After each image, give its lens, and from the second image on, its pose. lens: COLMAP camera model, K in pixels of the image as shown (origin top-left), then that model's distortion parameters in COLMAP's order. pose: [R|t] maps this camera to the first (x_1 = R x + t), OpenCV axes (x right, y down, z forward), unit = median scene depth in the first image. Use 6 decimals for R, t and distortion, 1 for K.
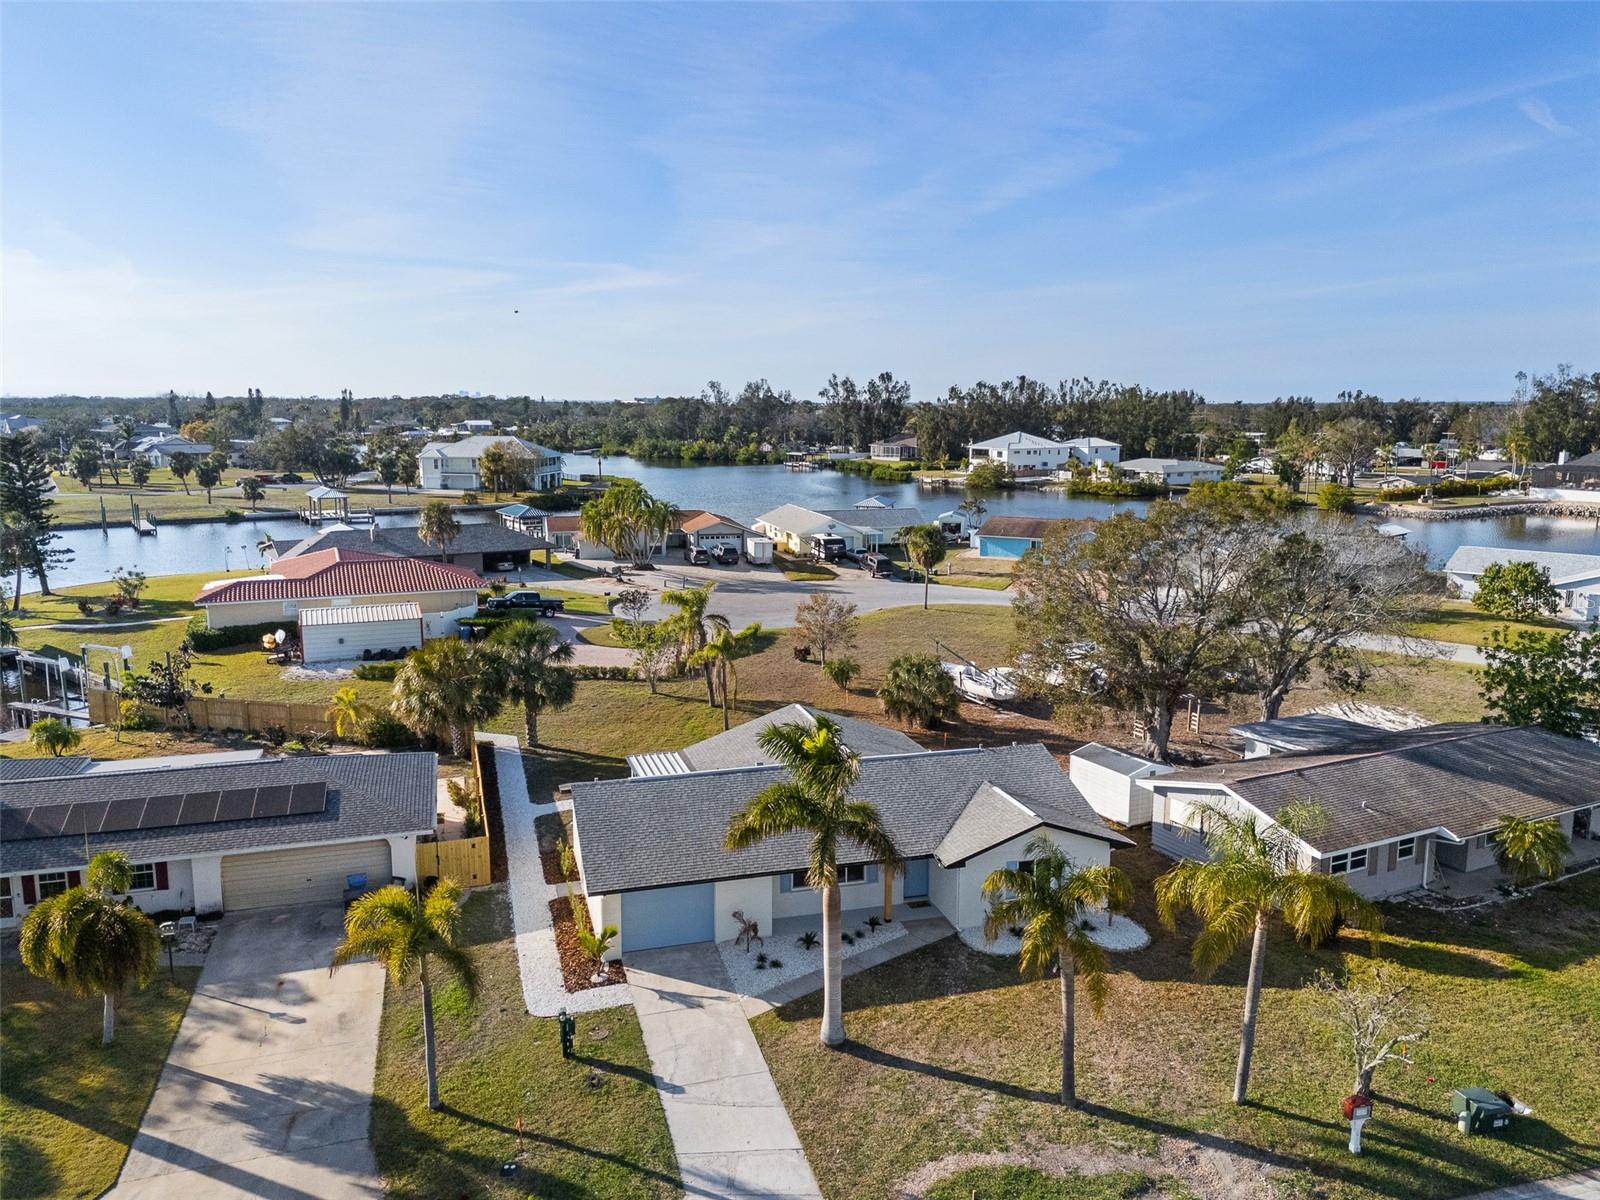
lens RADIAL K [[1178.8, 0, 802.4], [0, 1178.8, 604.8], [0, 0, 1]] dist [0.073250, -0.061725]
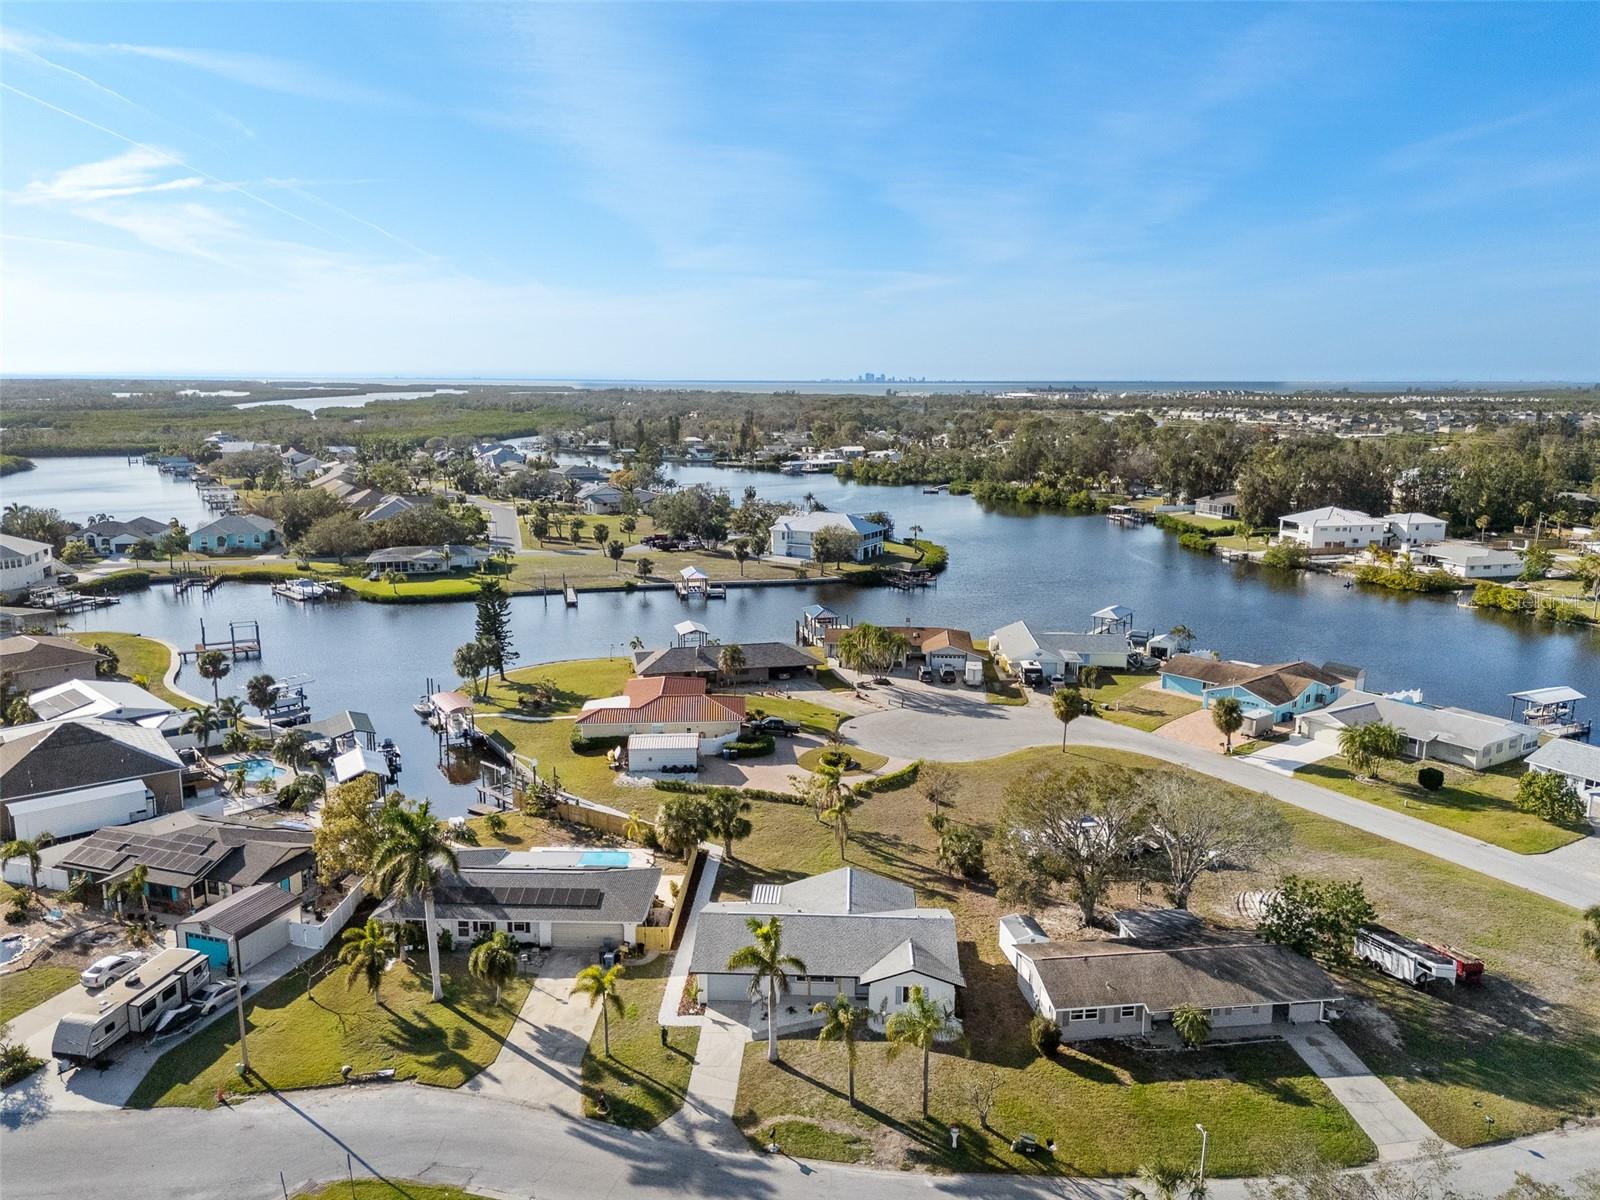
lens RADIAL K [[1178.8, 0, 802.4], [0, 1178.8, 604.8], [0, 0, 1]] dist [0.073250, -0.061725]
pose [[0.946037, 0.062648, -0.317945, 0.436071], [-0.057217, 0.998013, 0.026402, -0.327178], [0.318967, -0.006786, 0.947742, -0.656203]]
